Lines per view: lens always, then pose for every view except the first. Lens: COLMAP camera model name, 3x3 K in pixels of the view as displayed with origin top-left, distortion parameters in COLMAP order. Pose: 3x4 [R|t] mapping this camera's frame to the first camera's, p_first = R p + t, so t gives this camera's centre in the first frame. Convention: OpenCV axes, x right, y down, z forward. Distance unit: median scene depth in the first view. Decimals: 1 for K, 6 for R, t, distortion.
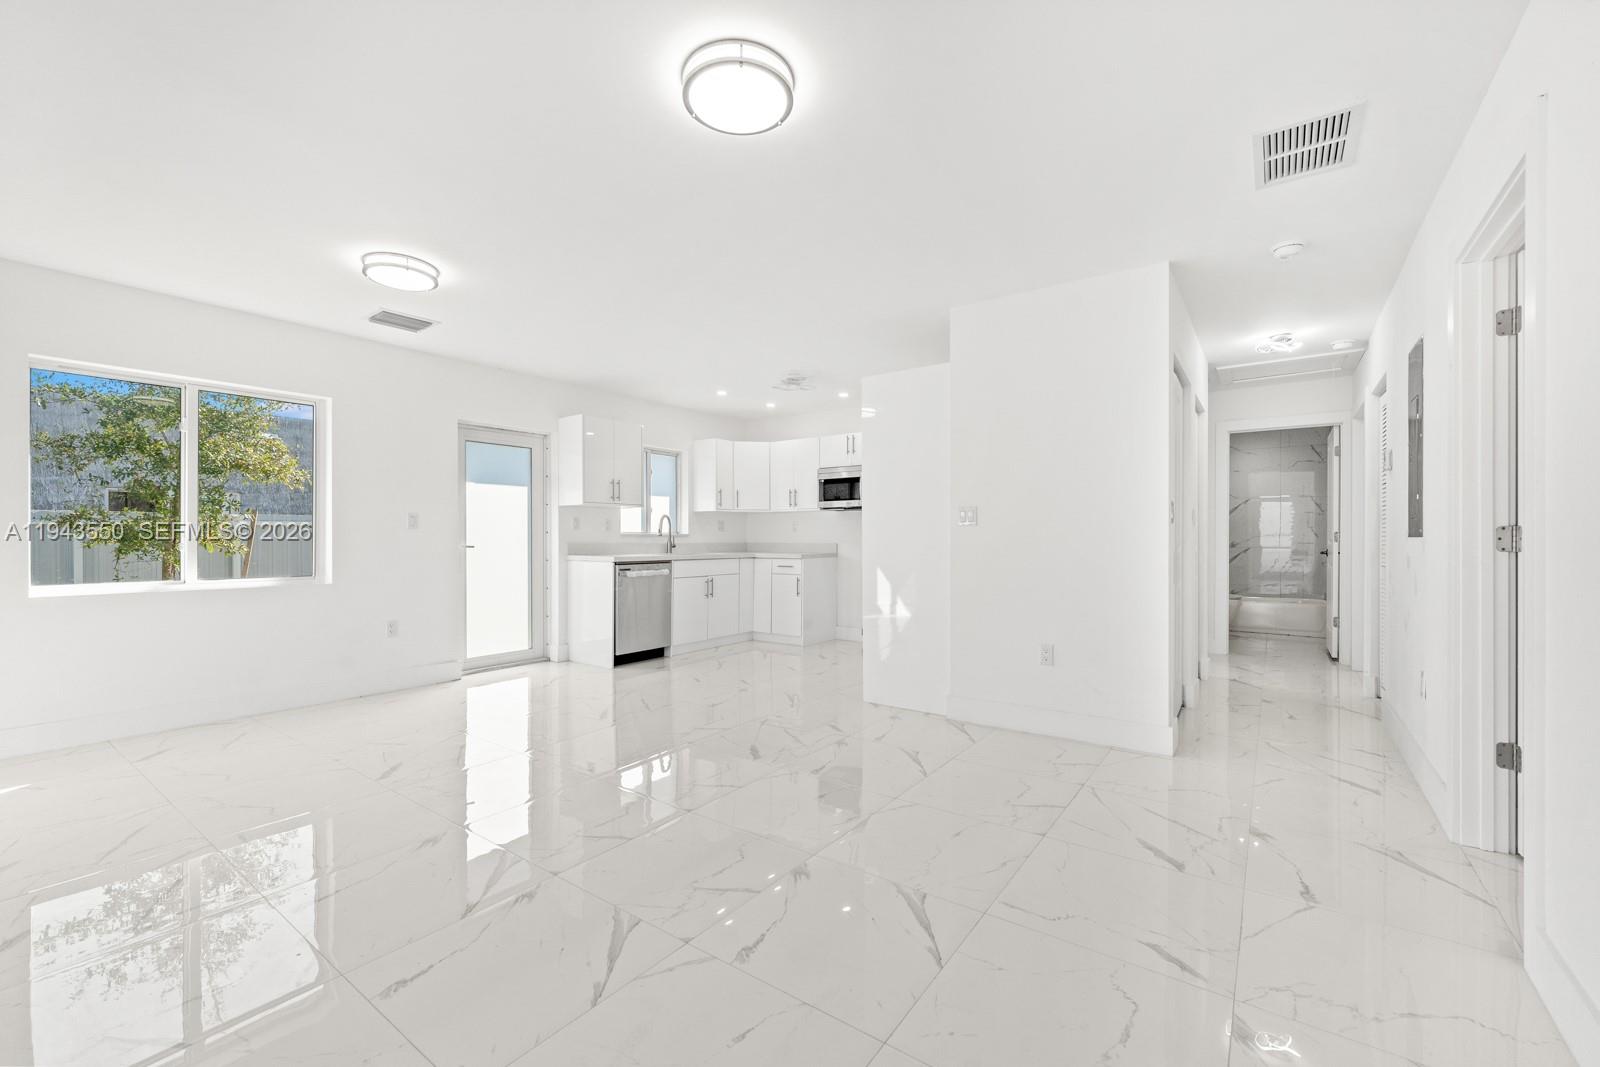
lens RADIAL K [[647.9, 0, 801.0], [0, 647.9, 539.9], [0, 0, 1]] dist [-0.000245, -0.000393]
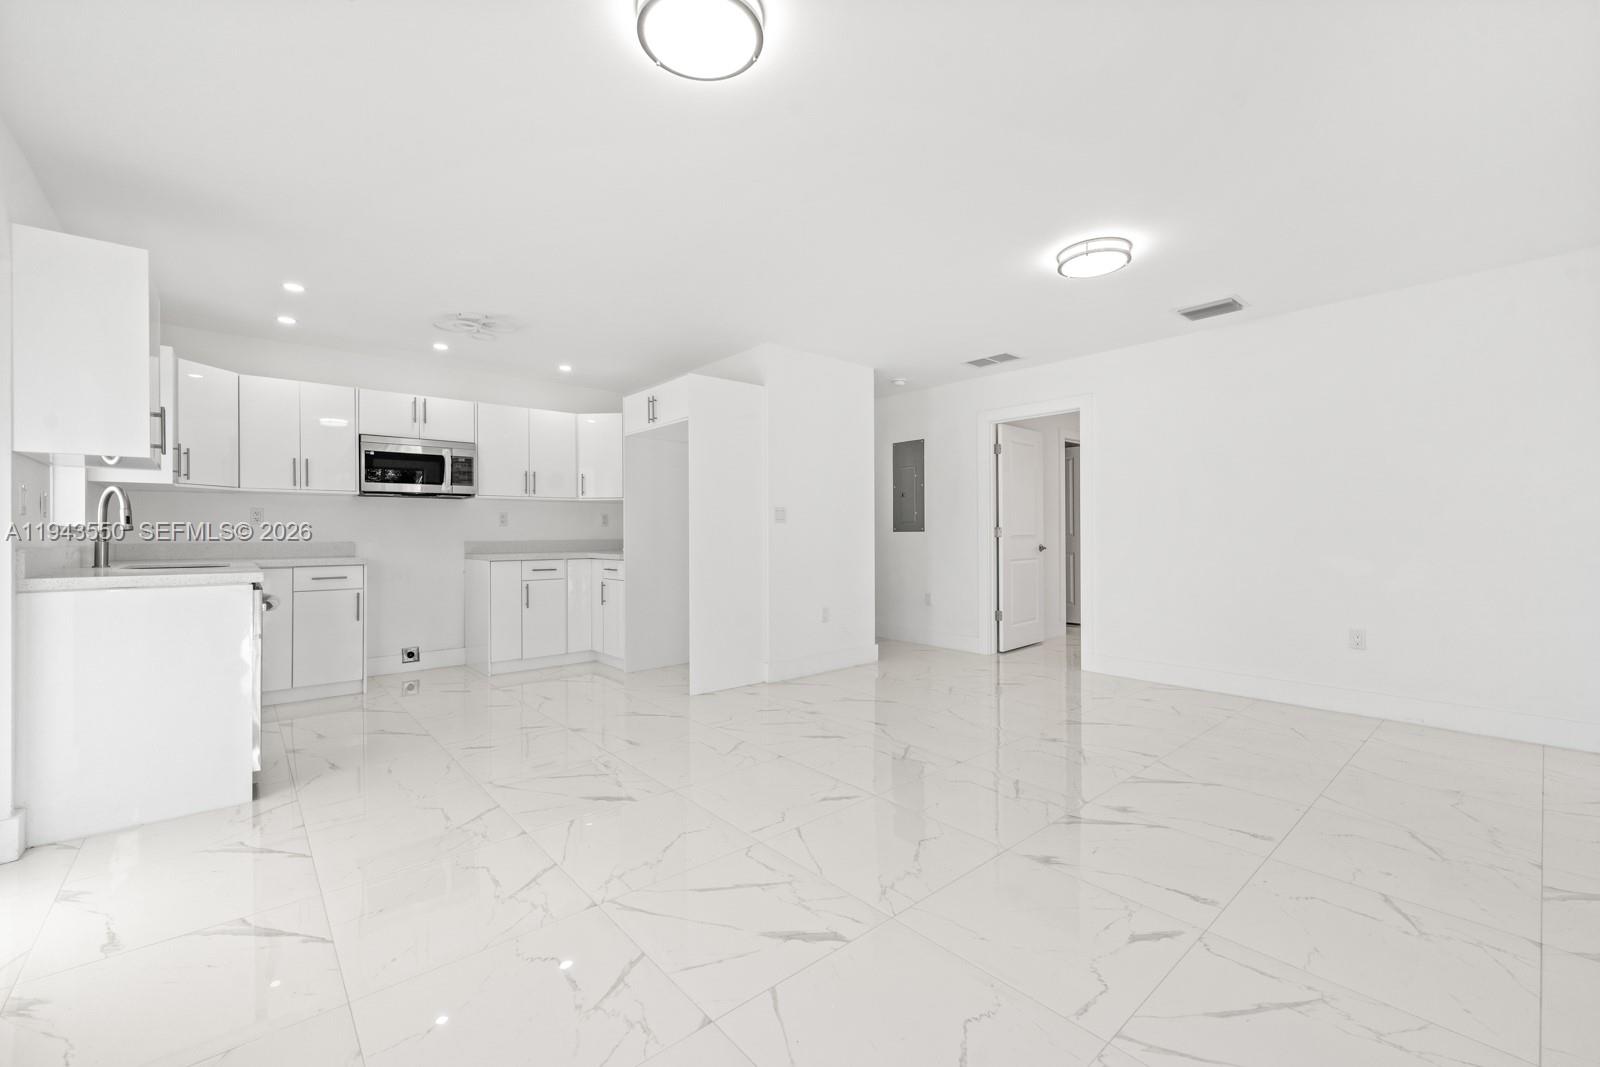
lens RADIAL K [[639.0, 0, 800.0], [0, 639.0, 533.5], [0, 0, 1]] dist [-0.011024, -0.000051]
pose [[0.235095, -0.000587, 0.971972, -0.598564], [0.005676, 0.999984, -0.000769, -0.000899], [-0.971956, 0.005697, 0.235094, 0.439121]]
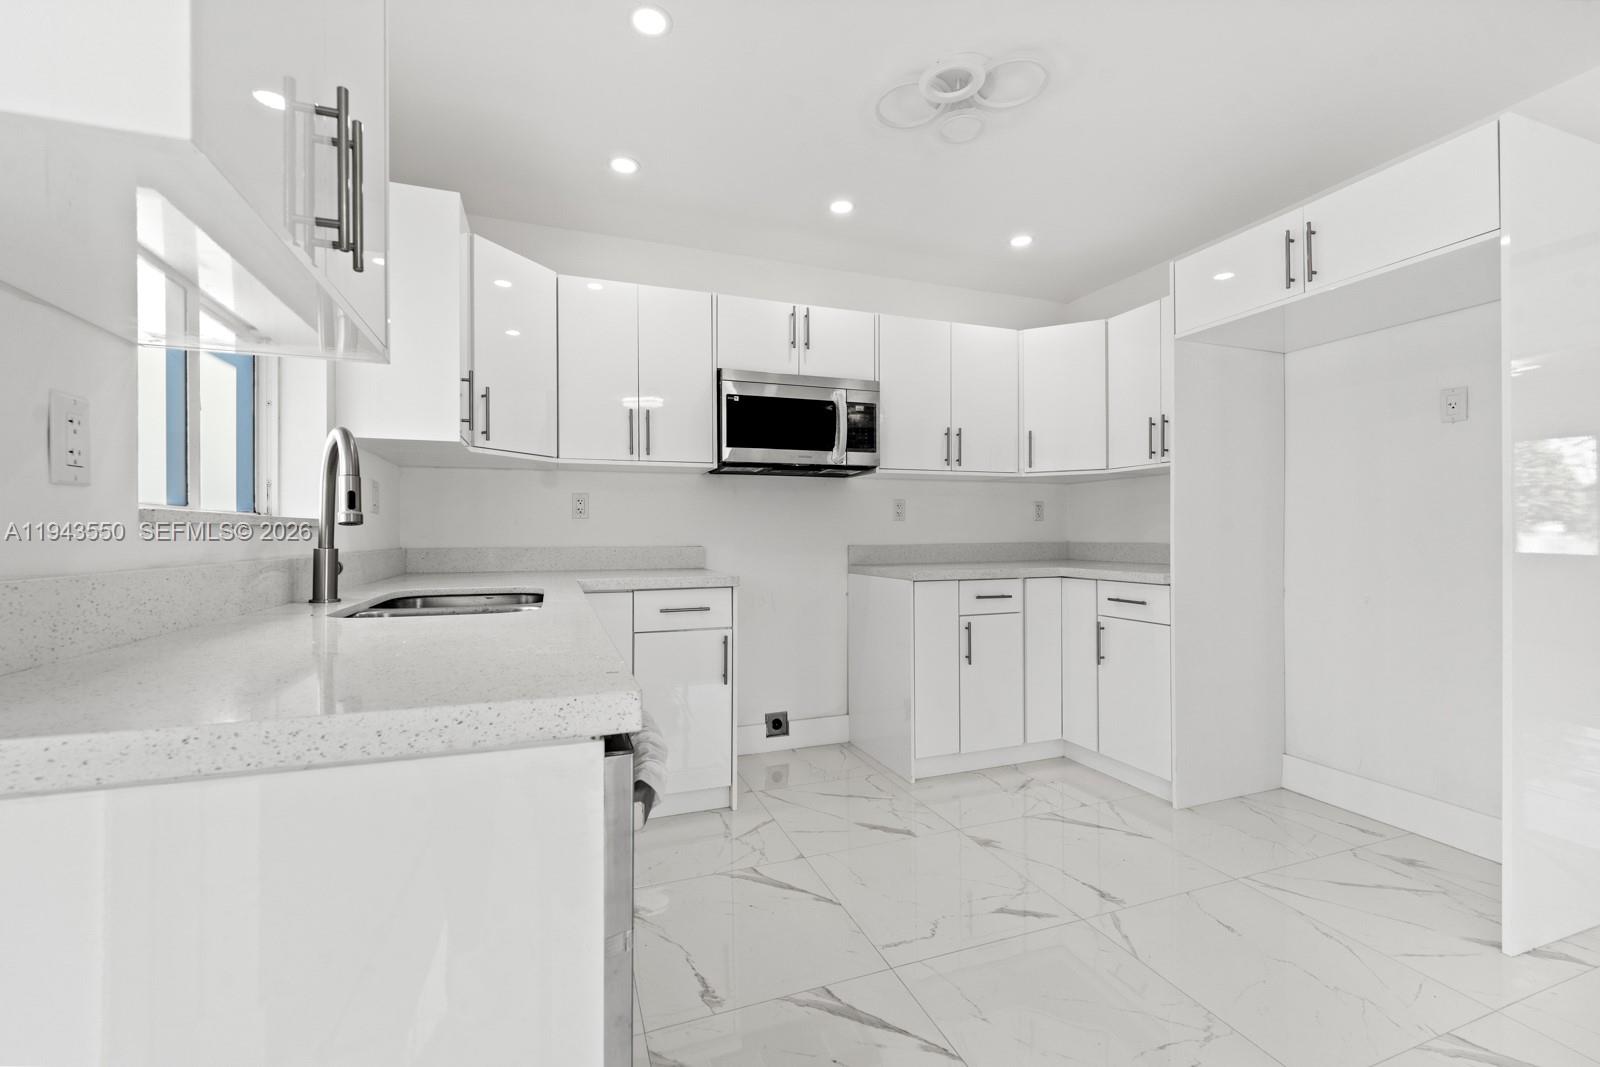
lens RADIAL K [[657.1, 0, 800.0], [0, 657.1, 533.5], [0, 0, 1]] dist [0.000730, 0.000083]
pose [[0.567524, -0.000356, 0.823357, -0.335895], [0.004859, 0.999984, -0.002916, -0.002136], [-0.823343, 0.005656, 0.567516, 0.820190]]
